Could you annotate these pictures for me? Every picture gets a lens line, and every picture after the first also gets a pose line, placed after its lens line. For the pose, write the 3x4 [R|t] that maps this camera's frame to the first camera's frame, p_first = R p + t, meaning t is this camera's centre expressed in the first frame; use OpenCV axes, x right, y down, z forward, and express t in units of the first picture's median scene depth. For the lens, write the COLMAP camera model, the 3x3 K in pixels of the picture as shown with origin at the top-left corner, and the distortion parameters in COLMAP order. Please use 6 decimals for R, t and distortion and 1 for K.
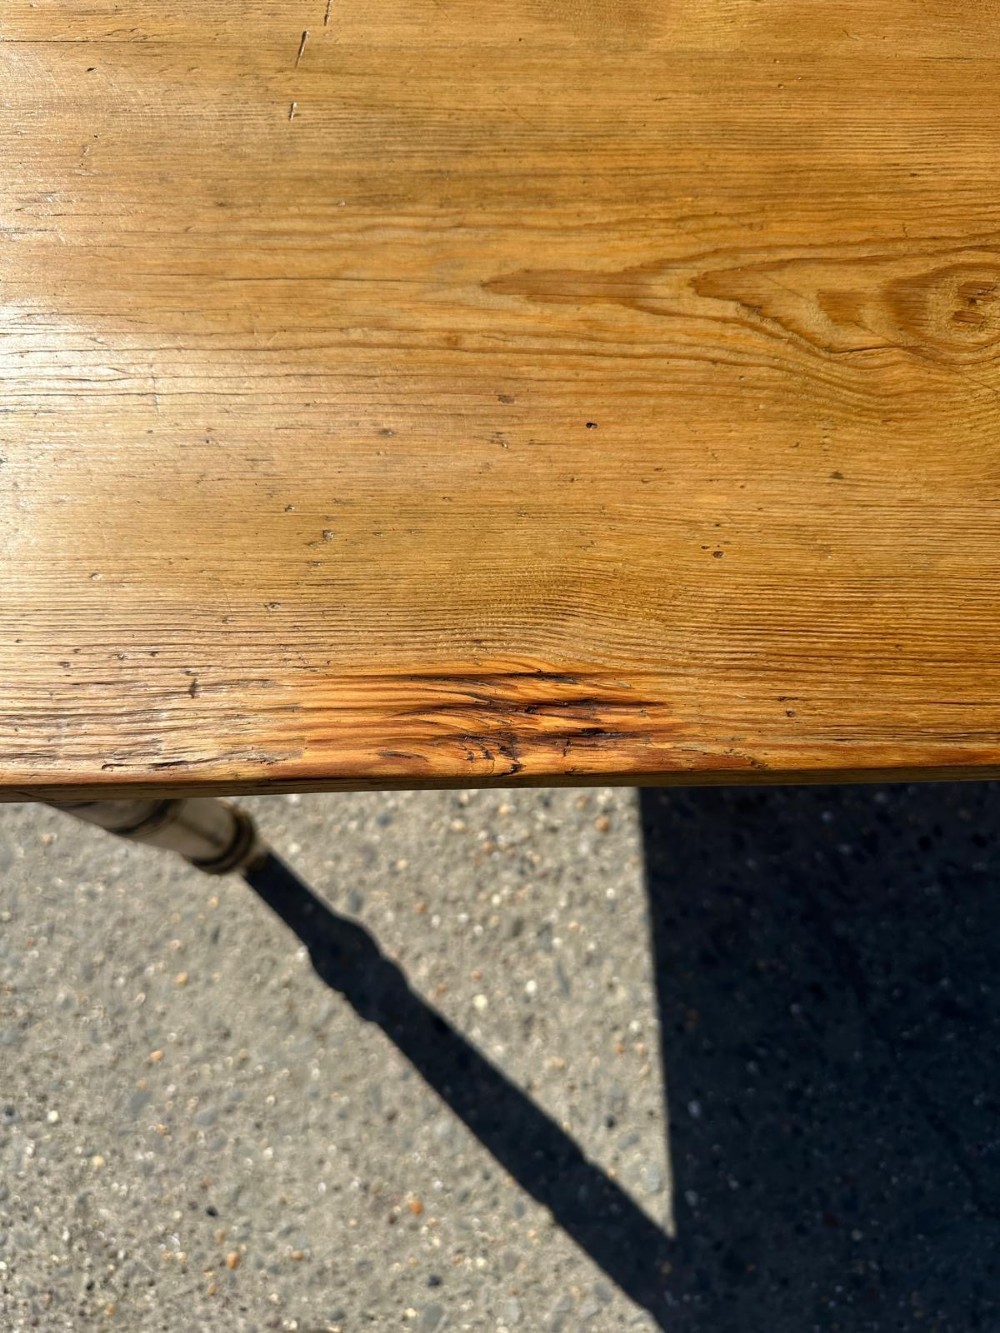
lens RADIAL K [[986.2, 0, 508.1], [0, 986.2, 665.8], [0, 0, 1]] dist [-0.026687, 0.003785]
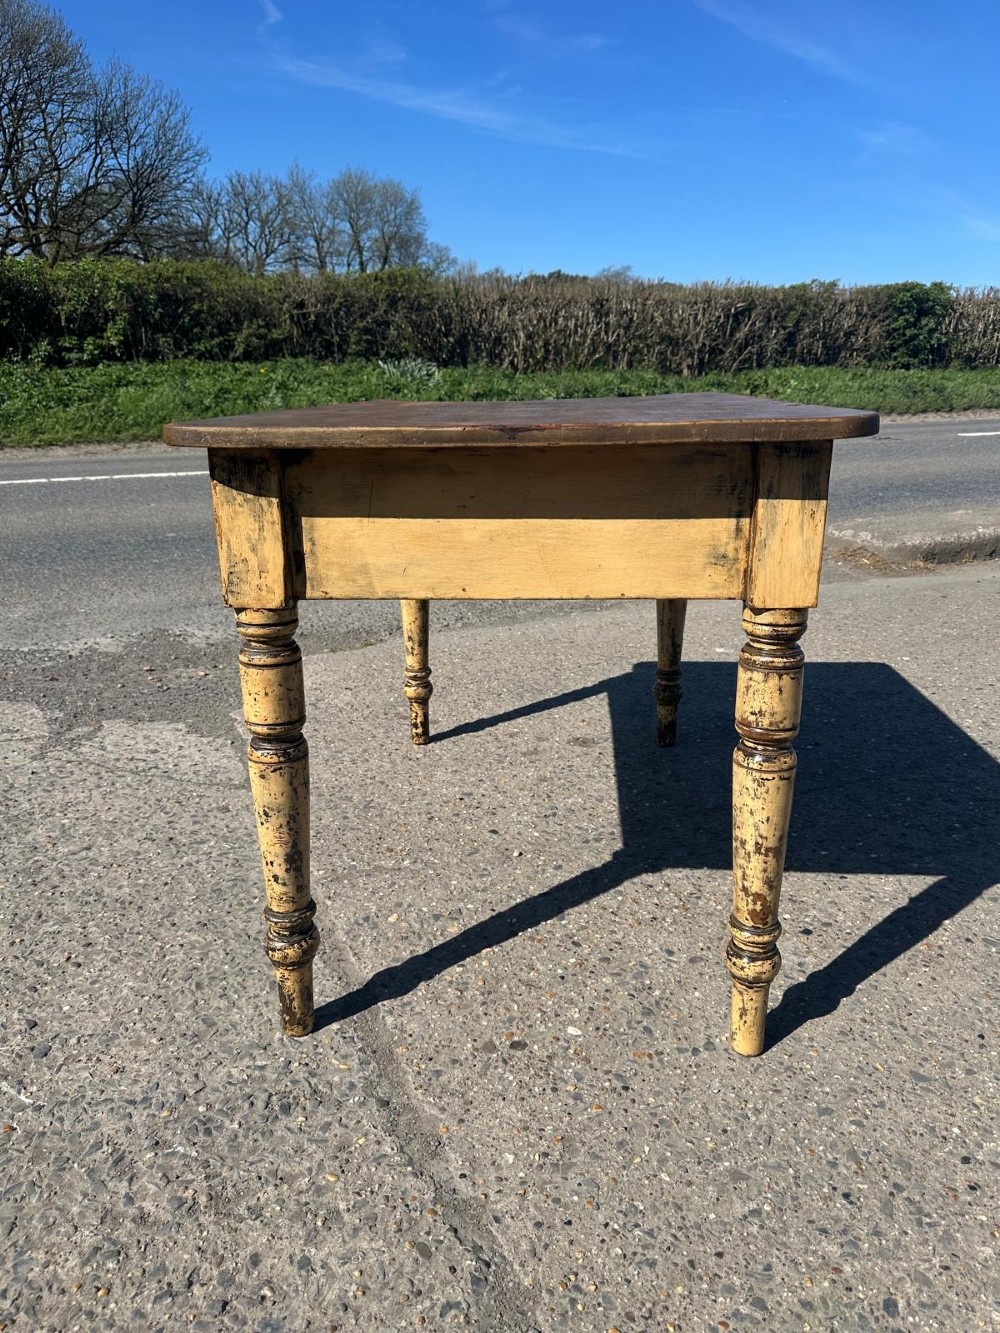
lens RADIAL K [[956.2, 0, 490.3], [0, 956.2, 663.5], [0, 0, 1]] dist [0.008552, -0.020104]
pose [[0.110069, -0.319610, 0.941134, -1.417762], [0.954191, 0.299029, -0.010046, -0.205611], [-0.278216, 0.899128, 0.337883, 0.296777]]
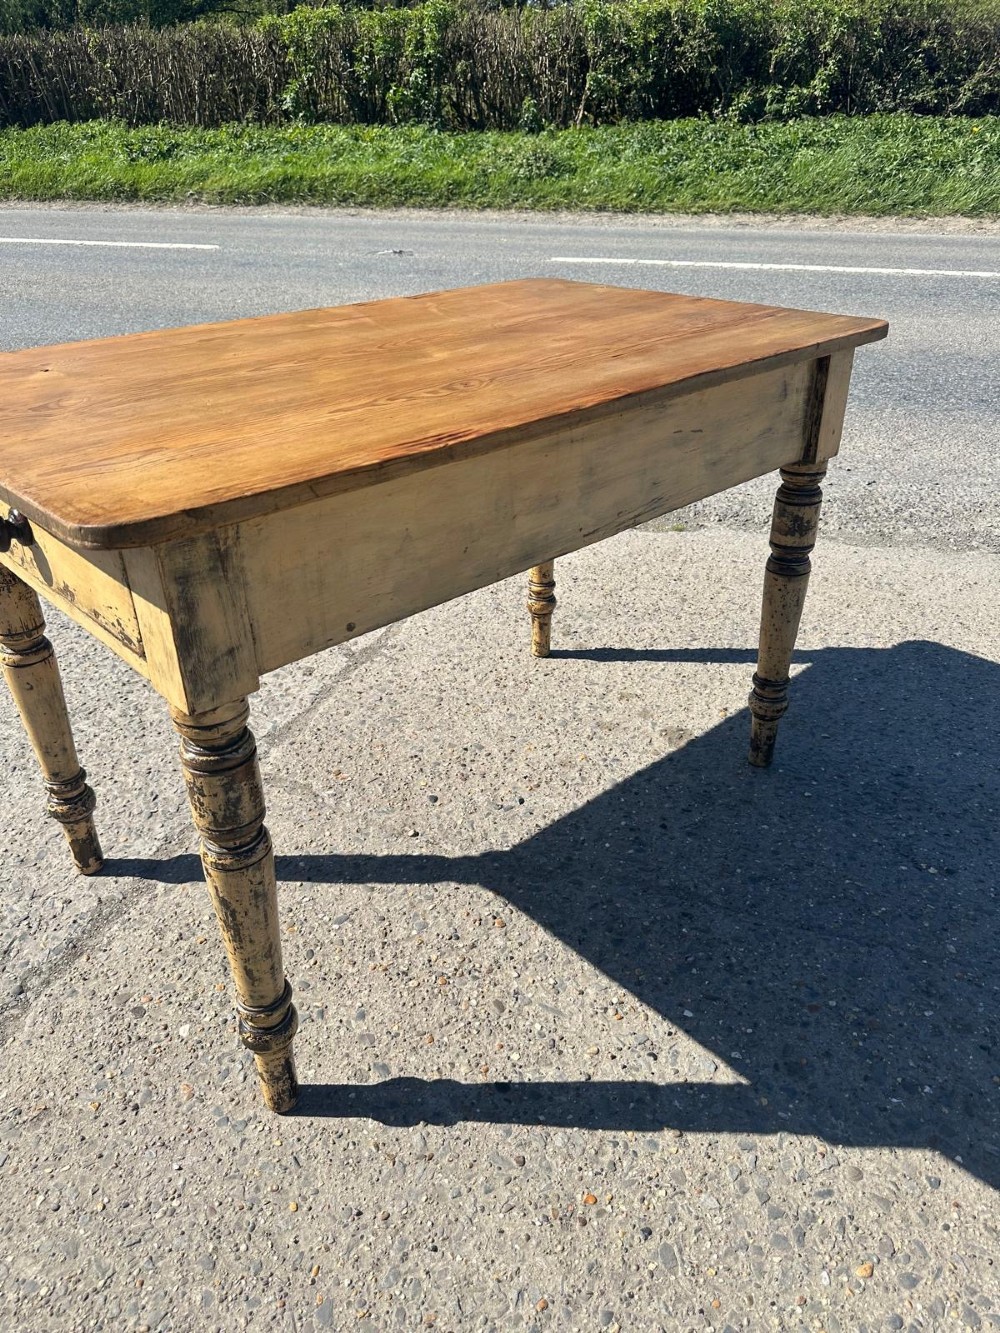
lens RADIAL K [[956.2, 0, 495.6], [0, 956.2, 669.3], [0, 0, 1]] dist [0.008552, -0.020104]
pose [[0.752888, -0.364281, 0.548142, -0.556005], [0.637986, 0.608523, -0.471883, 0.631390], [-0.161659, 0.704982, 0.690556, -0.171799]]
